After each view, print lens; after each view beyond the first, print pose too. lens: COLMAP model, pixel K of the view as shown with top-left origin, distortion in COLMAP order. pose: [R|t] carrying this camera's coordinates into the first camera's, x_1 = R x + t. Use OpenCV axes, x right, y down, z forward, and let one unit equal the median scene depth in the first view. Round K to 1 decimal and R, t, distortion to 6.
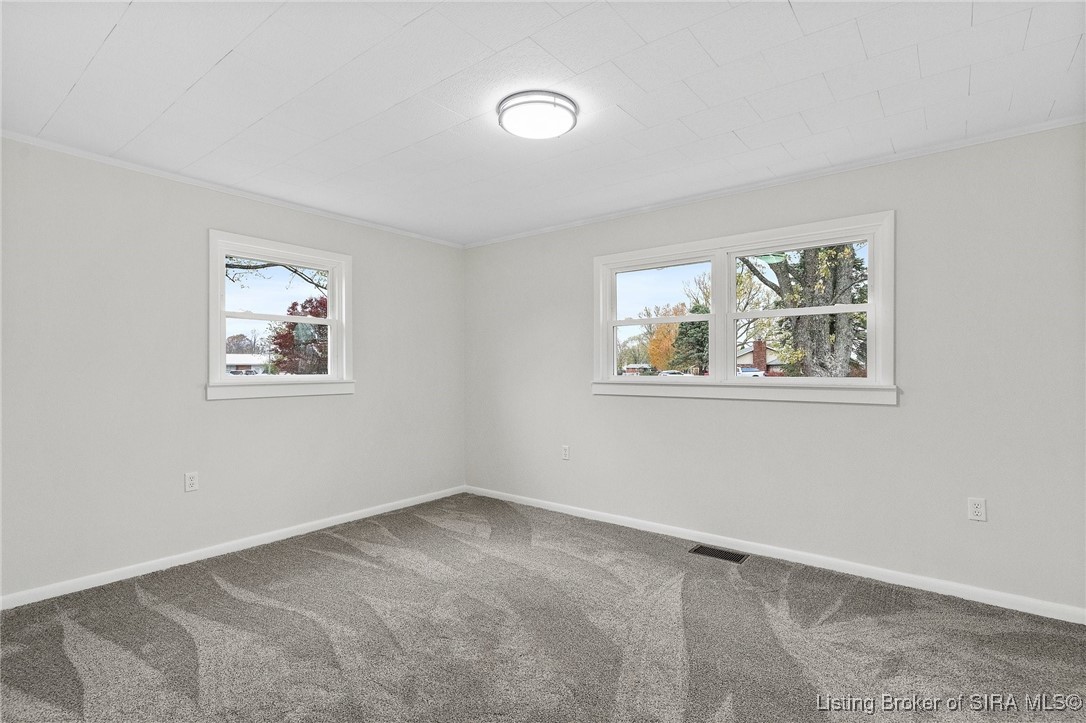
lens RADIAL K [[525.0, 0, 544.4], [0, 525.0, 366.9], [0, 0, 1]] dist [0.003035, 0.000389]
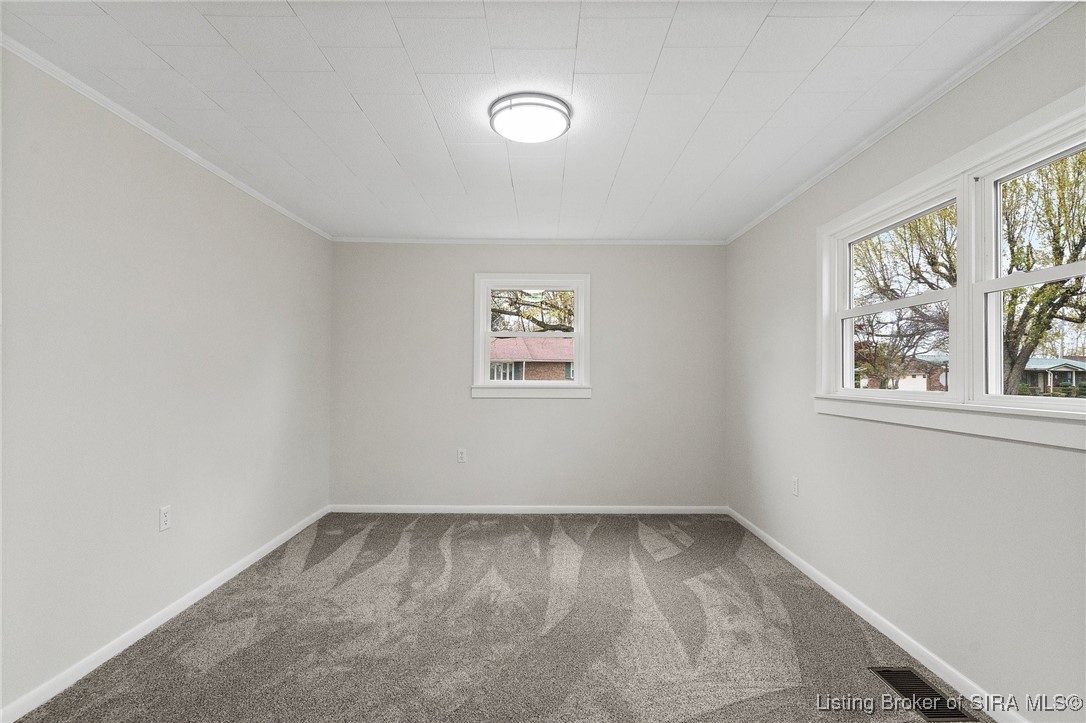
lens RADIAL K [[525.0, 0, 548.5], [0, 525.0, 365.2], [0, 0, 1]] dist [0.003035, 0.000389]
pose [[0.619476, -0.008325, -0.784971, 0.555085], [-0.003798, 0.999900, -0.013602, -0.004108], [0.785006, 0.011408, 0.619383, 0.306320]]
